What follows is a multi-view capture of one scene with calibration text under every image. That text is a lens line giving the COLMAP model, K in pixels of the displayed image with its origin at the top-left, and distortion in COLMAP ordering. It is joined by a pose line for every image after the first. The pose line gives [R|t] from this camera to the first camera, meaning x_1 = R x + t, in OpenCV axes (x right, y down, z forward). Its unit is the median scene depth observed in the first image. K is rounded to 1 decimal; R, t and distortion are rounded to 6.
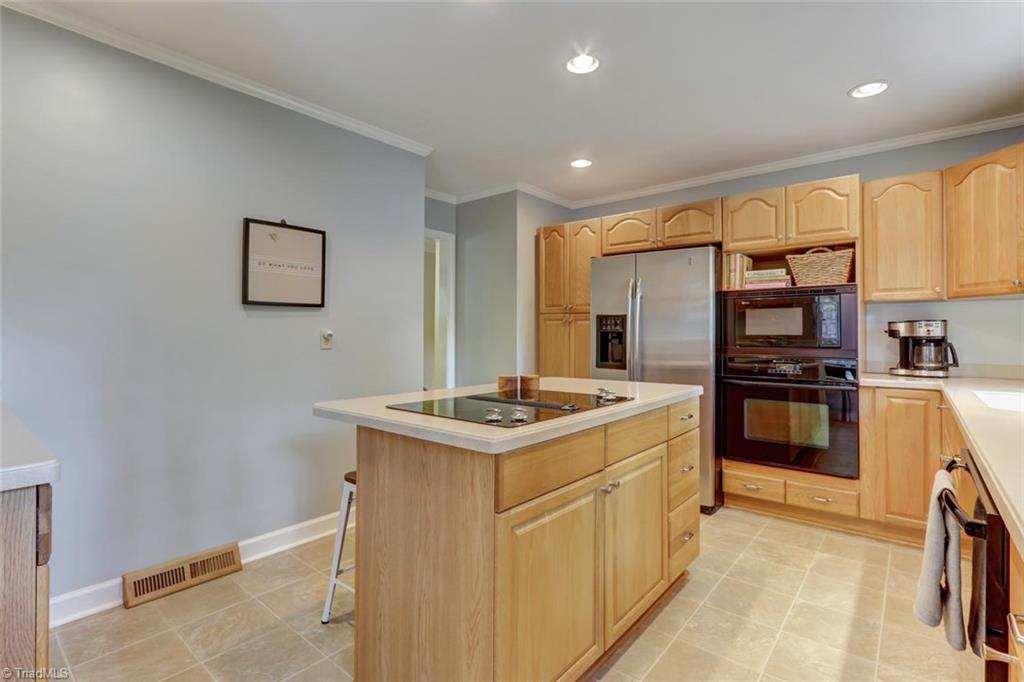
lens RADIAL K [[482.2, 0, 512.0], [0, 482.2, 341.0], [0, 0, 1]] dist [-0.002756, -0.000423]
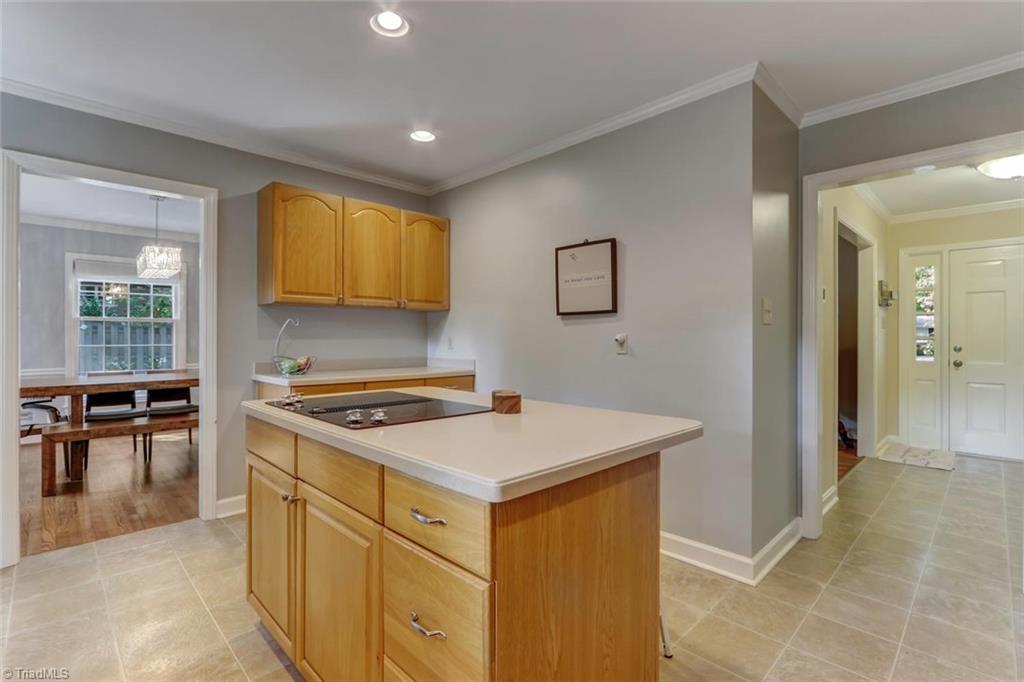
lens RADIAL K [[482.2, 0, 512.0], [0, 482.2, 341.0], [0, 0, 1]] dist [-0.002756, -0.000423]
pose [[-0.090626, 0.009816, -0.995837, 0.737091], [-0.018541, 0.999761, 0.011542, -0.020094], [0.995712, 0.019510, -0.090423, 0.997116]]
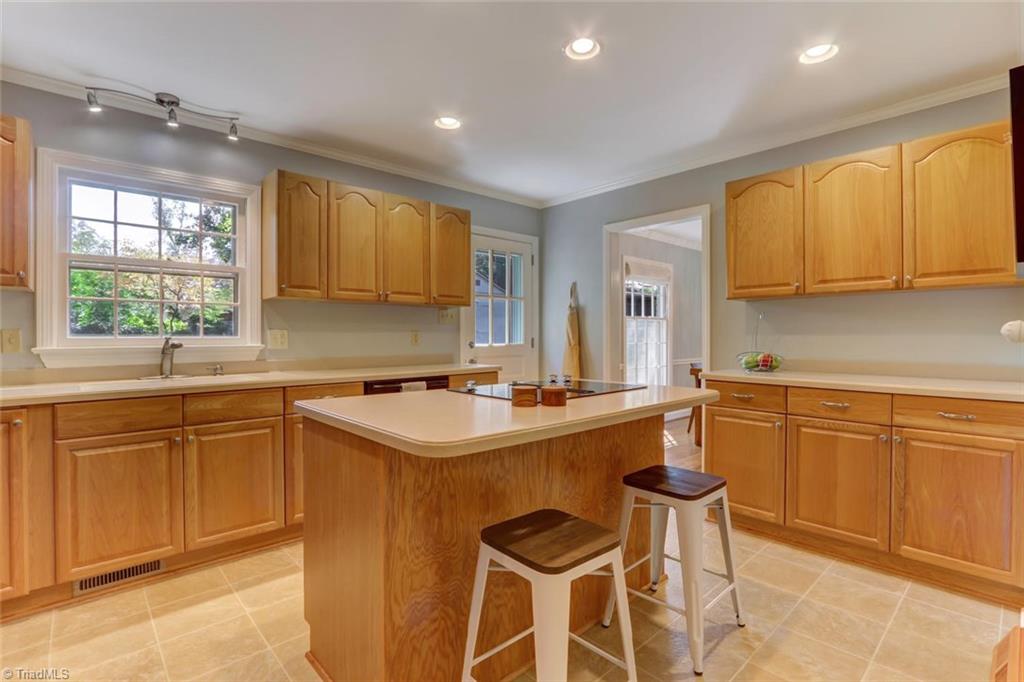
lens RADIAL K [[482.2, 0, 512.0], [0, 482.2, 341.0], [0, 0, 1]] dist [-0.002756, -0.000423]
pose [[-0.991260, -0.001229, 0.131921, -0.044655], [0.003612, 0.999329, 0.036450, -0.028943], [-0.131877, 0.036608, -0.990590, 1.646096]]
